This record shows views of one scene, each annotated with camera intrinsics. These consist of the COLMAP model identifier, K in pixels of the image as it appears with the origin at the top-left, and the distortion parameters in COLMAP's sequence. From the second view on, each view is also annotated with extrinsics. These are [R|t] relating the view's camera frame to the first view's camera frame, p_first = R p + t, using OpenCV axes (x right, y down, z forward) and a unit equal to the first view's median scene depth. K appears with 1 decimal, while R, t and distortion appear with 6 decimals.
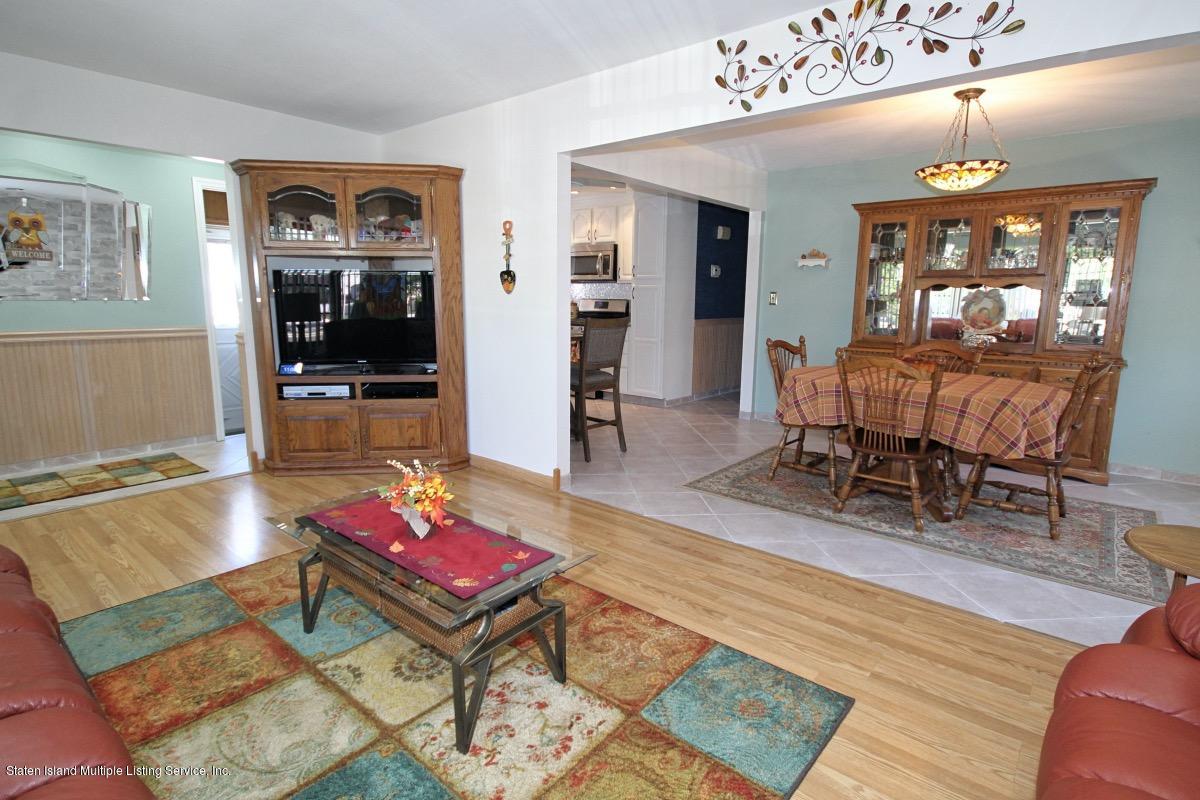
lens RADIAL K [[605.6, 0, 601.3], [0, 605.6, 397.0], [0, 0, 1]] dist [0.003755, 0.000173]
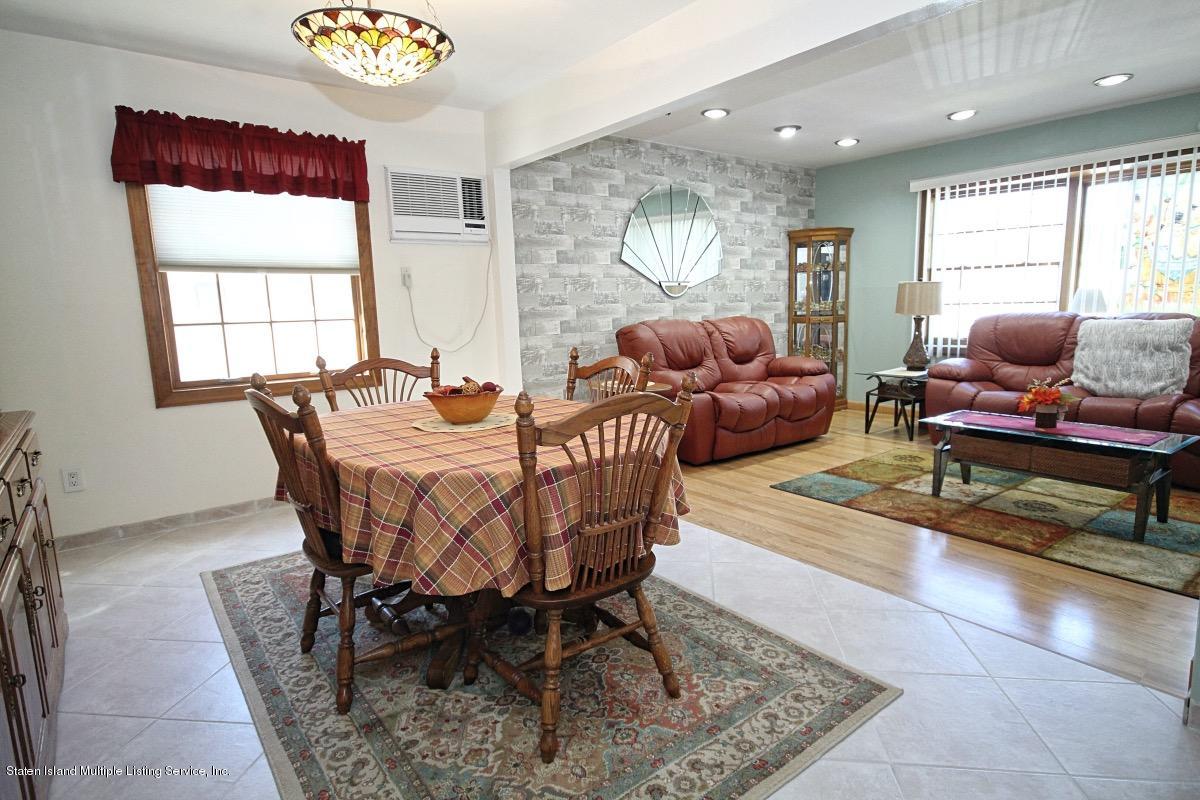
lens RADIAL K [[641.0, 0, 601.3], [0, 641.0, 399.0], [0, 0, 1]] dist [0.001794, 0.000225]
pose [[-0.976207, -0.013841, 0.216400, 0.476103], [0.056748, 0.946874, 0.316559, -0.441048], [-0.209285, 0.321307, -0.923559, 2.788418]]
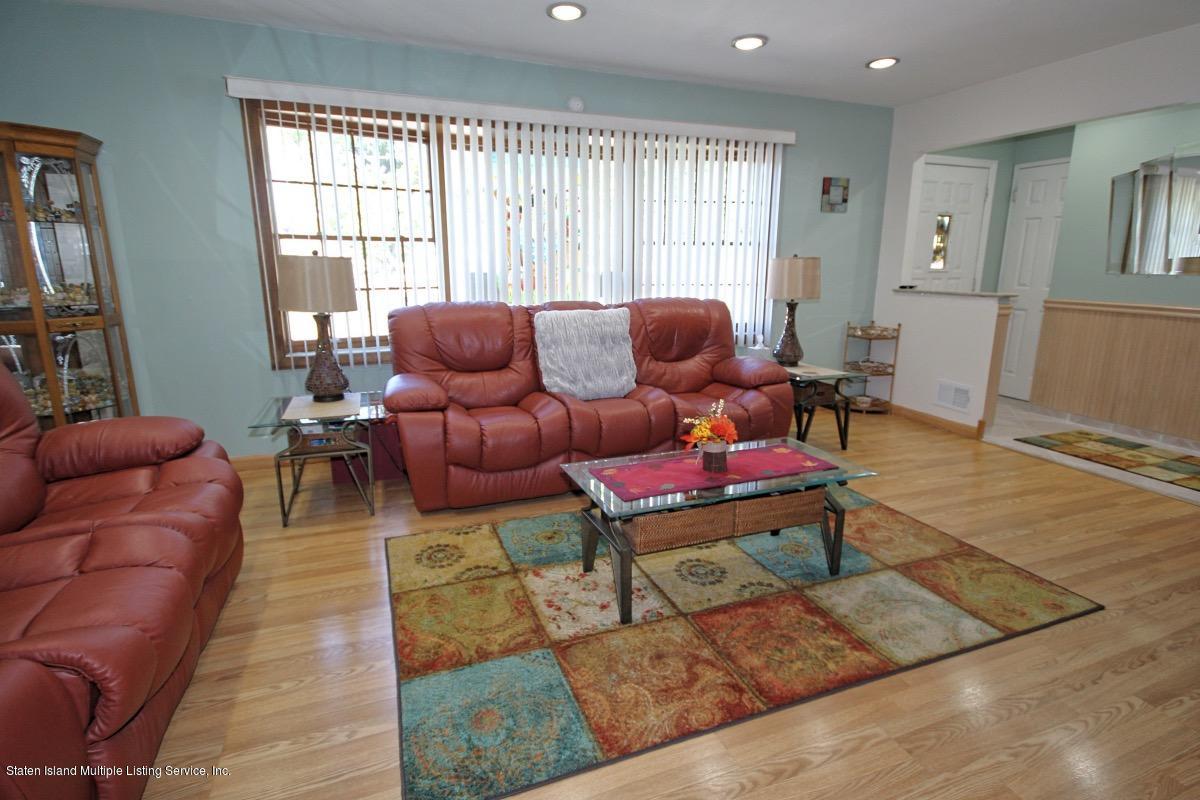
lens RADIAL K [[605.6, 0, 608.5], [0, 605.6, 398.3], [0, 0, 1]] dist [0.003755, 0.000173]
pose [[-0.478330, 0.180772, -0.859373, 0.774888], [-0.158888, 0.944619, 0.287142, -0.200523], [0.863687, 0.273892, -0.423117, 1.288629]]
